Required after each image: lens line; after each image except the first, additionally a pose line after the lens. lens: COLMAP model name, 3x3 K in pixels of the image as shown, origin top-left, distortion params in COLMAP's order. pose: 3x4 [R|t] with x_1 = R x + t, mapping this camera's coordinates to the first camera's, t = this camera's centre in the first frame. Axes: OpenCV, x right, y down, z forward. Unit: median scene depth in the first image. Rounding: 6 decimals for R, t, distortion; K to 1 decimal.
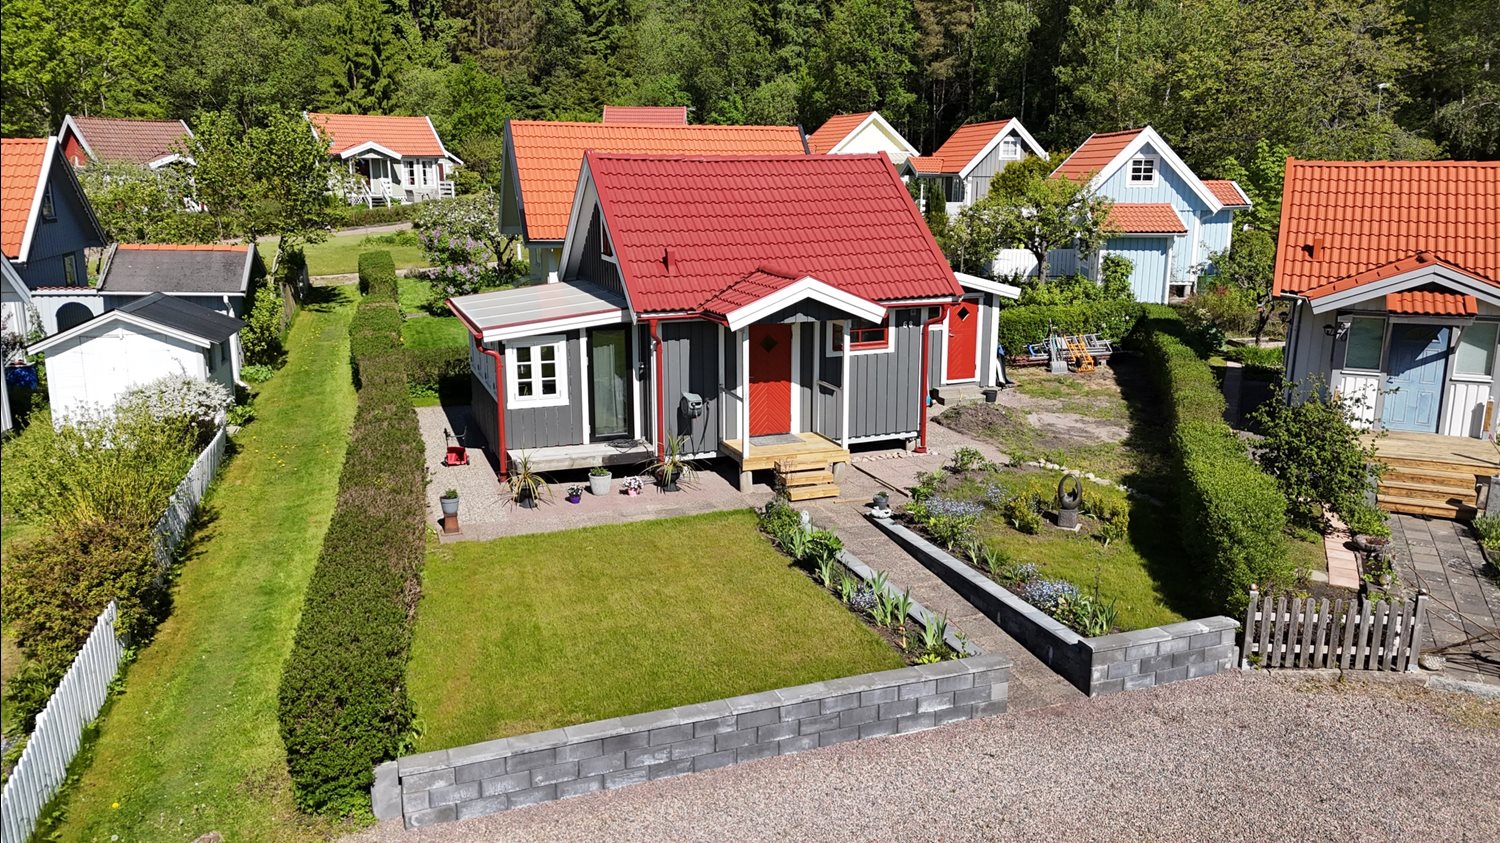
lens RADIAL K [[1097.8, 0, 753.1], [0, 1097.8, 417.1], [0, 0, 1]] dist [0.083910, -0.086568]
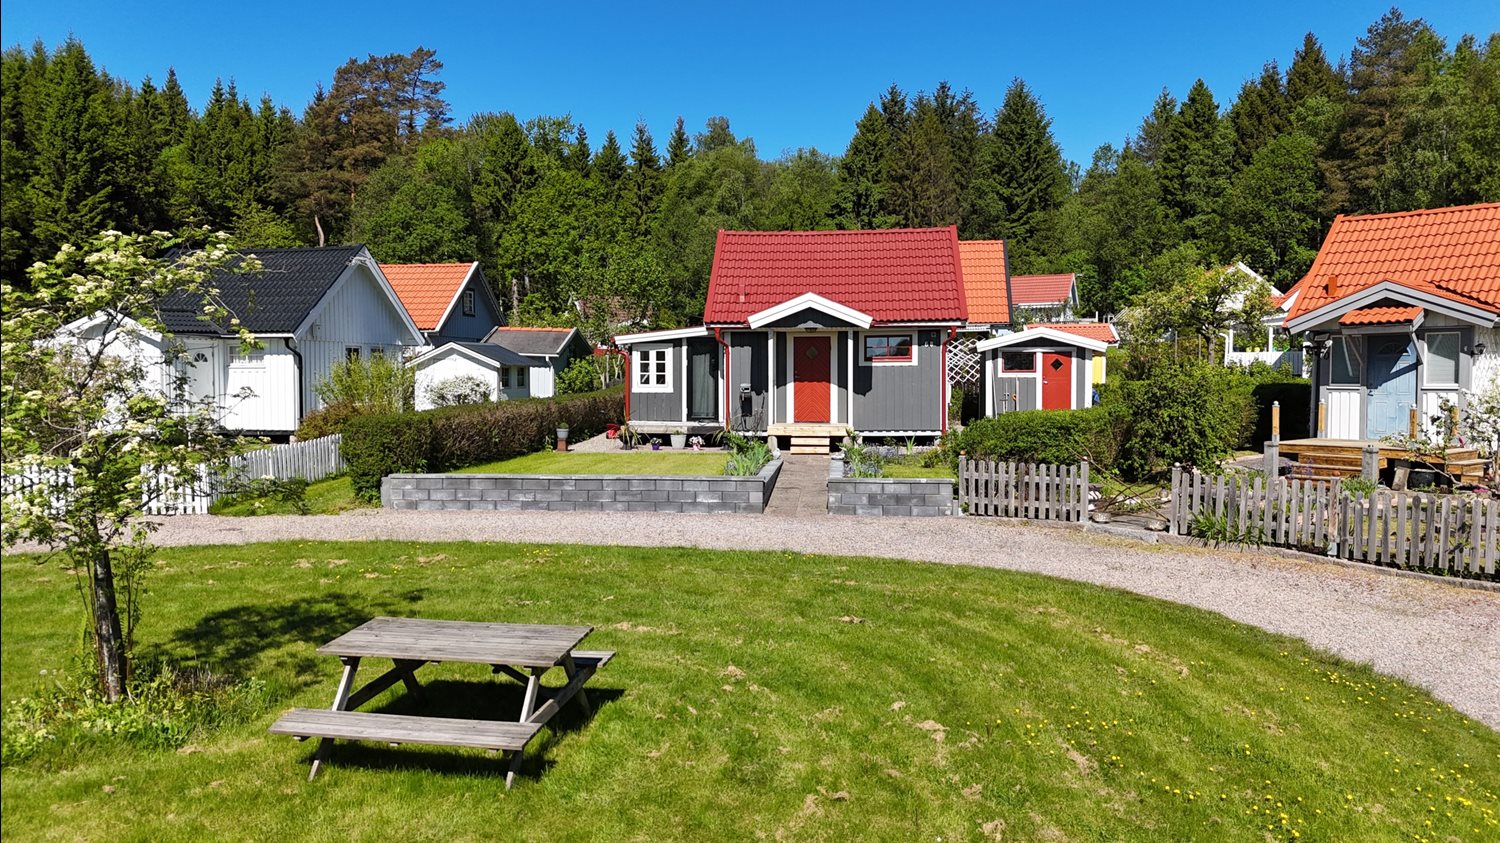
lens RADIAL K [[1097.8, 0, 753.1], [0, 1097.8, 417.1], [0, 0, 1]] dist [0.083910, -0.086568]
pose [[0.902010, 0.016216, -0.431411, 0.537347], [-0.093667, 0.982841, -0.158900, 0.234616], [0.421432, 0.183739, 0.888051, -0.223743]]
